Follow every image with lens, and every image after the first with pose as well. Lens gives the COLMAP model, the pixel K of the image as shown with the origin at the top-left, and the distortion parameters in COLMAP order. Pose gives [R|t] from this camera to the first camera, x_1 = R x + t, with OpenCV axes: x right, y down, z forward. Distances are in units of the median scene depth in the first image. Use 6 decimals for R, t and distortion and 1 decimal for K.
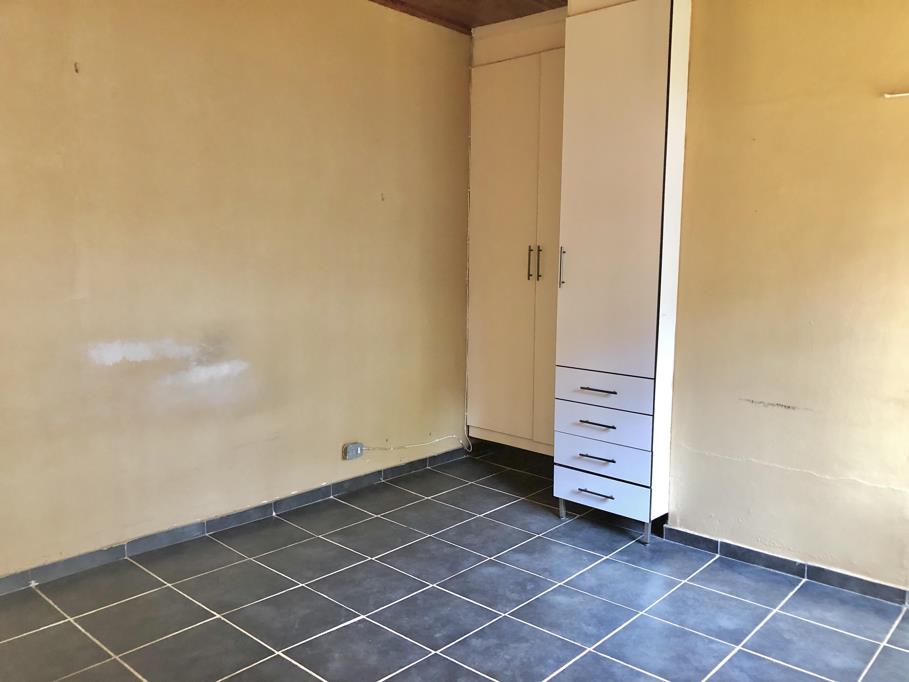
lens RADIAL K [[760.8, 0, 455.7], [0, 760.8, 326.3], [0, 0, 1]] dist [0.043891, -0.035729]
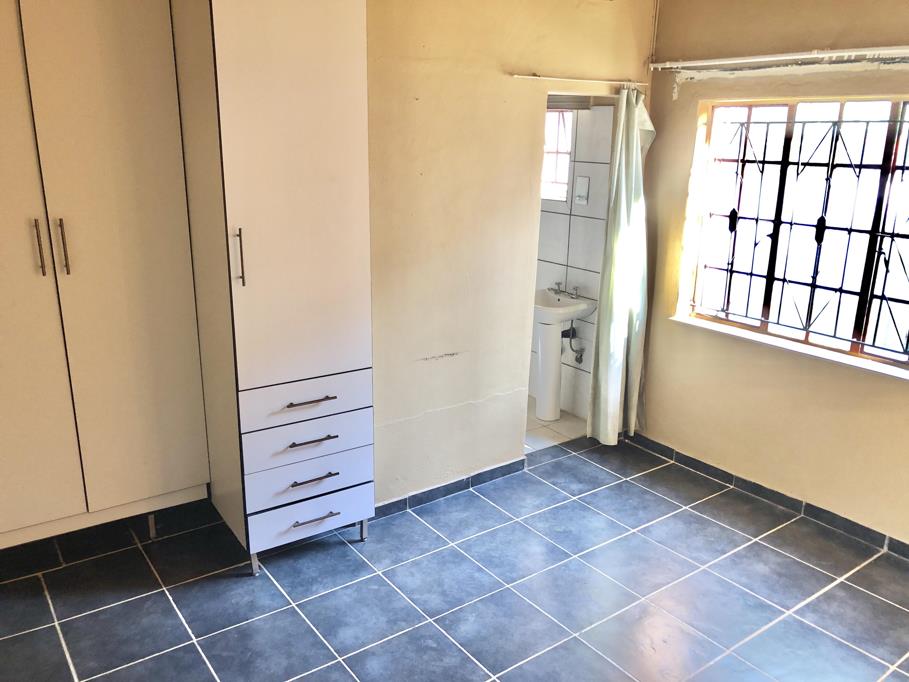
lens RADIAL K [[760.8, 0, 455.7], [0, 760.8, 326.3], [0, 0, 1]] dist [0.043891, -0.035729]
pose [[0.220039, -0.254395, 0.941735, -0.553775], [0.092322, 0.966494, 0.239512, -0.182972], [-0.971112, 0.034241, 0.236153, 0.693611]]
